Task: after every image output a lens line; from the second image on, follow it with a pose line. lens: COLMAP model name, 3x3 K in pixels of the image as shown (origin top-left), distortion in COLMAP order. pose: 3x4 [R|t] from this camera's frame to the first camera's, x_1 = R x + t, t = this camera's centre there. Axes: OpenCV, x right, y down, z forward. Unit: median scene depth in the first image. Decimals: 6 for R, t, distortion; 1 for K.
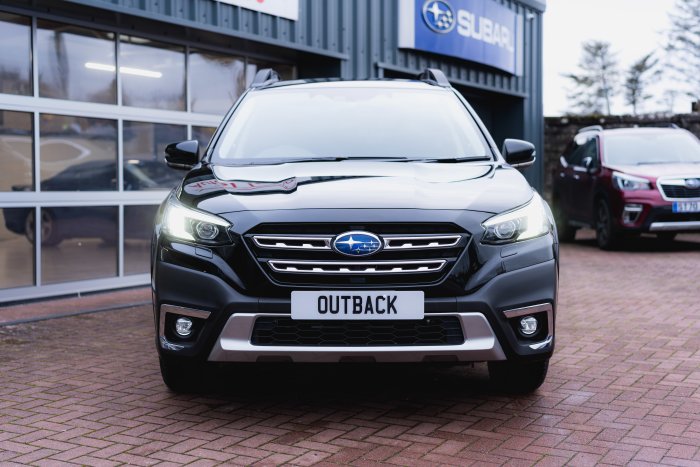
lens RADIAL K [[1088.1, 0, 350.0], [0, 1088.1, 233.5], [0, 0, 1]] dist [0.056450, 0.018947]
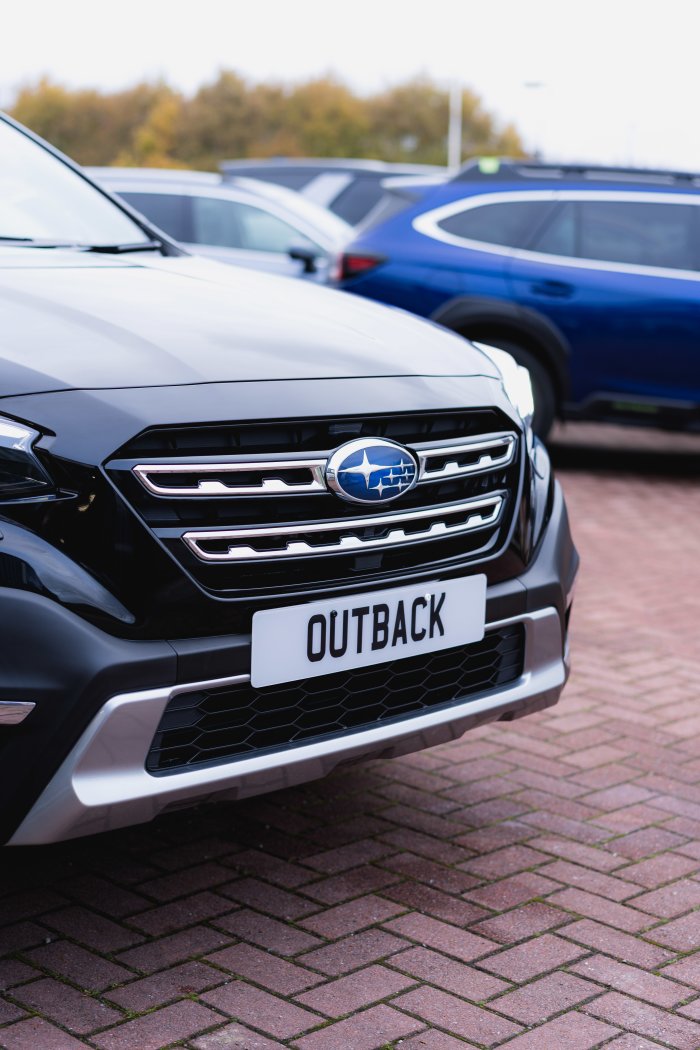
lens RADIAL K [[1632.1, 0, 350.0], [0, 1632.1, 525.0], [0, 0, 1]] dist [0.056450, 0.018947]
pose [[0.693044, -0.083862, 0.716001, -0.419038], [0.021765, 0.995192, 0.095495, -0.027427], [-0.720567, -0.050599, 0.691537, 0.600994]]
